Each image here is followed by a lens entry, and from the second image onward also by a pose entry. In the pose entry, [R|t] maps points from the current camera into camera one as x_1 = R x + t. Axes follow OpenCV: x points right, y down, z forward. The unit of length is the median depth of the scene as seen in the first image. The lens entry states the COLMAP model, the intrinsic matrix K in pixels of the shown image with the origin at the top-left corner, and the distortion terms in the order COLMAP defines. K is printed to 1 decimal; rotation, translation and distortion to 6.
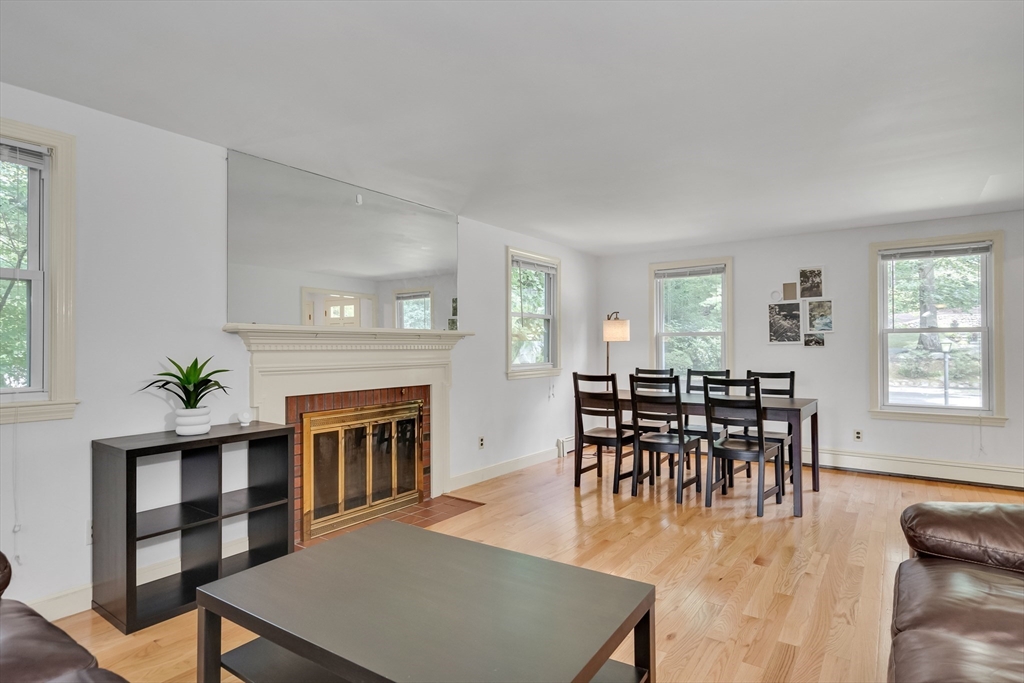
lens RADIAL K [[543.9, 0, 513.3], [0, 543.9, 345.7], [0, 0, 1]] dist [-0.000428, 0.000530]
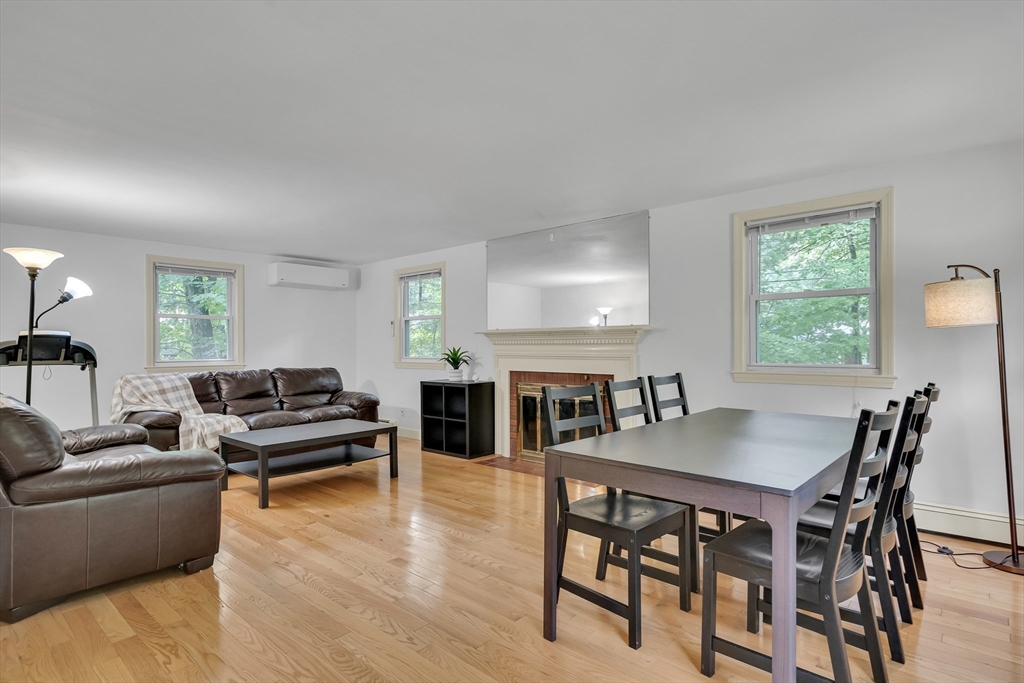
lens RADIAL K [[543.9, 0, 508.1], [0, 543.9, 340.4], [0, 0, 1]] dist [-0.000428, 0.000530]
pose [[-0.131850, 0.002782, -0.991266, 1.560131], [0.012279, 0.999924, 0.001173, -0.005487], [0.991194, -0.012017, -0.131874, 1.478698]]
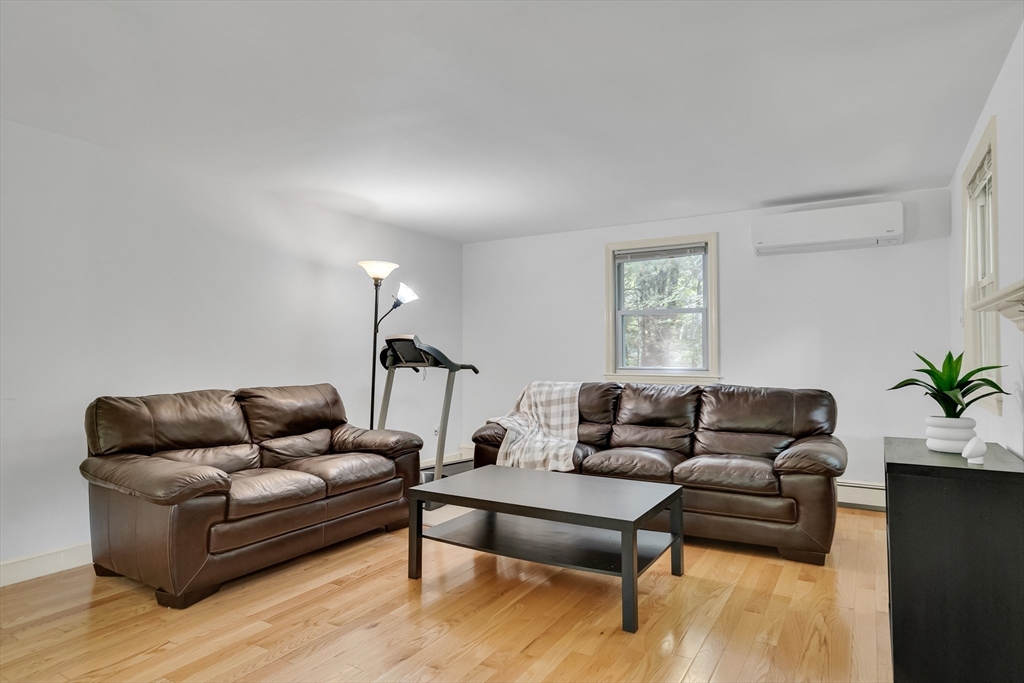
lens RADIAL K [[583.8, 0, 510.4], [0, 583.8, 341.6], [0, 0, 1]] dist [-0.009166, -0.000581]
pose [[-0.999275, 0.009783, -0.036801, 0.053415], [0.010785, 0.999574, -0.027127, 0.023431], [0.036520, -0.027504, -0.998954, 1.753774]]
